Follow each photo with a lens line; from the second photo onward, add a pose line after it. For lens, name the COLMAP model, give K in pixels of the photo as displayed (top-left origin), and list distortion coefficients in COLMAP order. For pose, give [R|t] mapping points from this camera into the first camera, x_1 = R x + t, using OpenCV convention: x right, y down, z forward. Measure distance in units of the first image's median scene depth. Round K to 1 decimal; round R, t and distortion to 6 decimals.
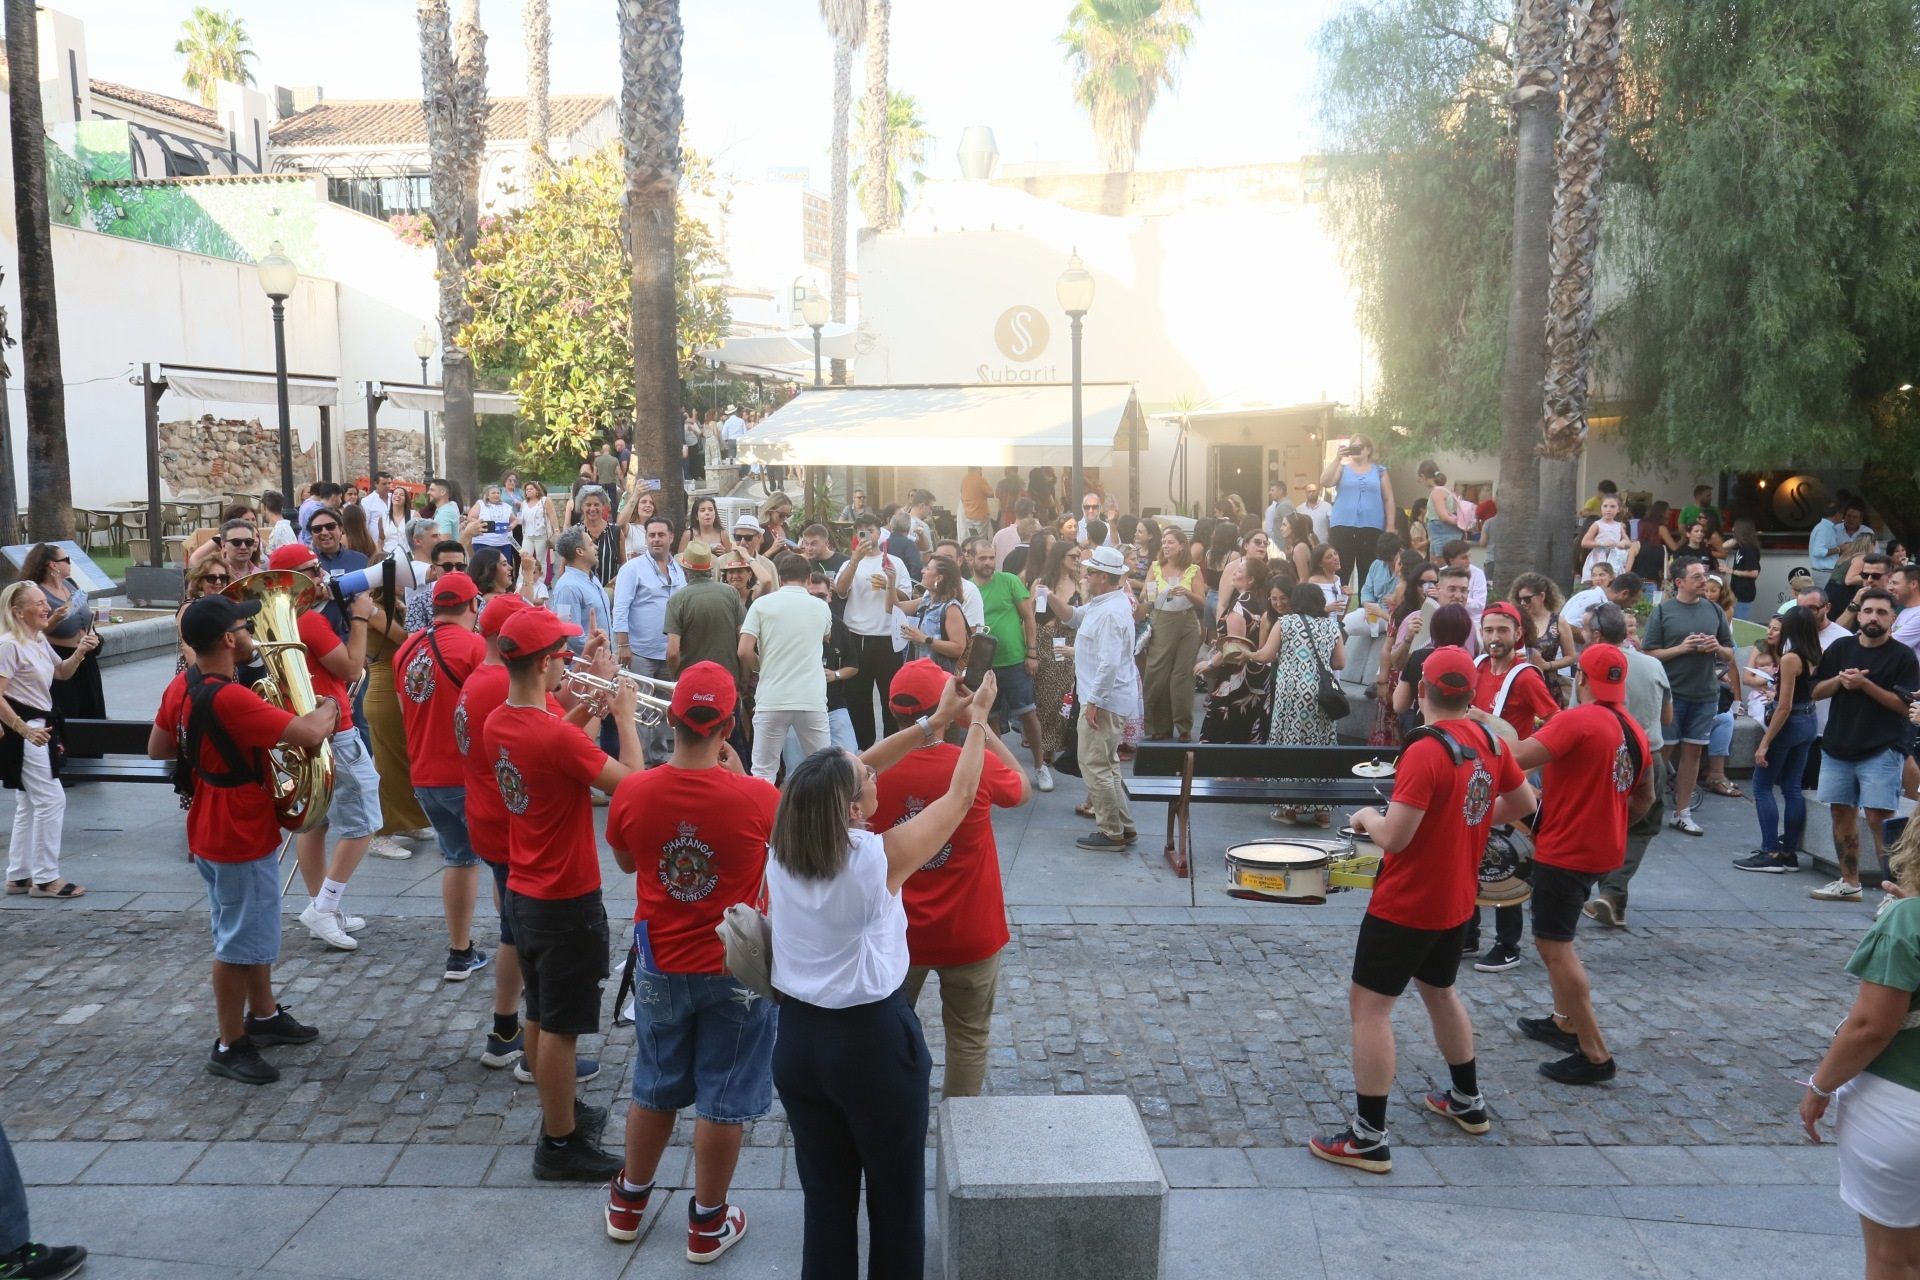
lens RADIAL K [[1910.8, 0, 965.4], [0, 1910.8, 639.3], [0, 0, 1]] dist [-0.012282, 0.129685]
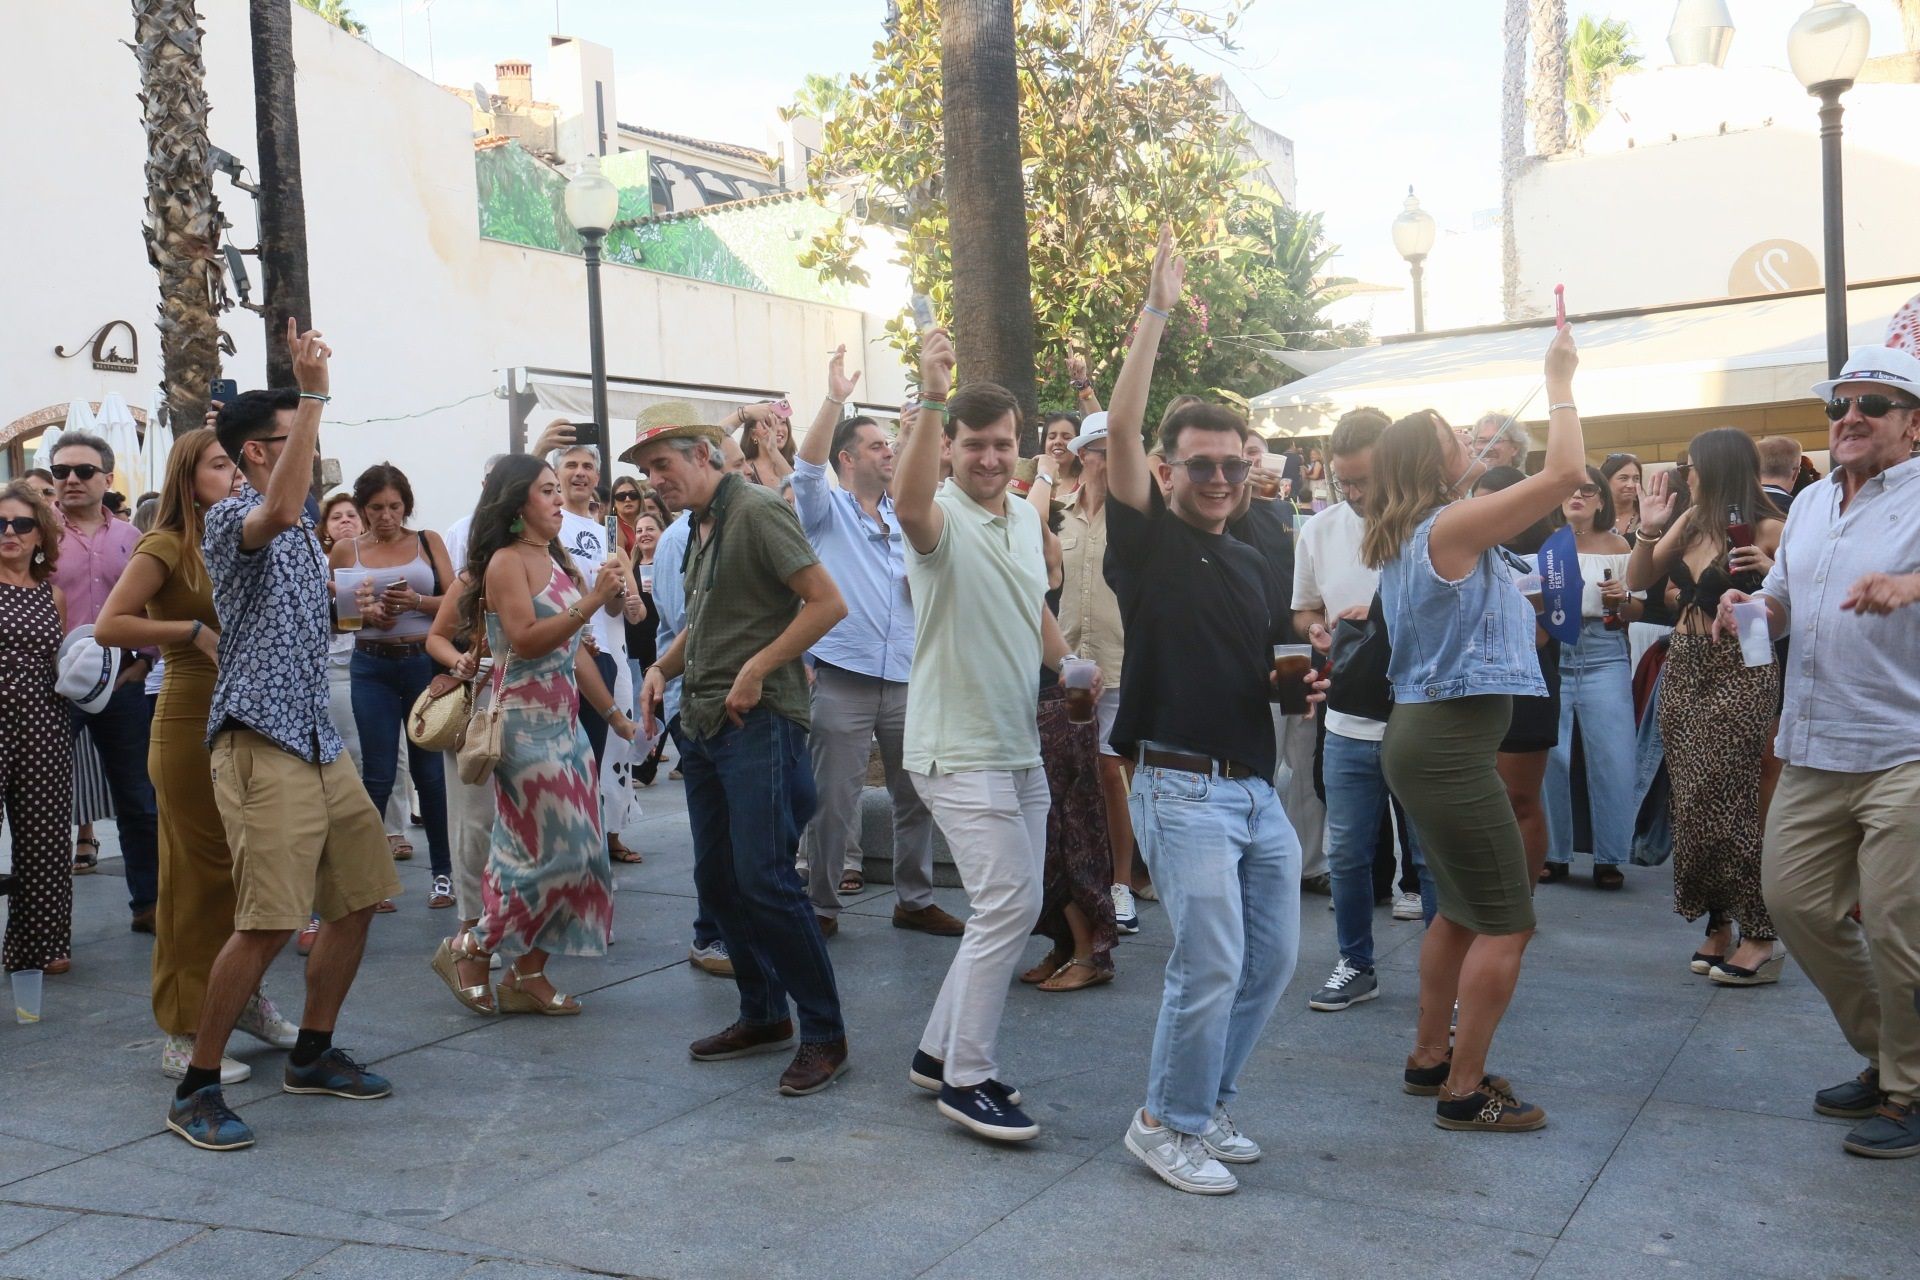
lens RADIAL K [[1910.8, 0, 965.4], [0, 1910.8, 639.3], [0, 0, 1]] dist [-0.012282, 0.129685]
pose [[0.919358, -0.022728, -0.392765, 0.028819], [-0.010244, 0.996609, -0.081649, 0.018705], [0.393289, 0.079088, 0.916007, 0.284146]]
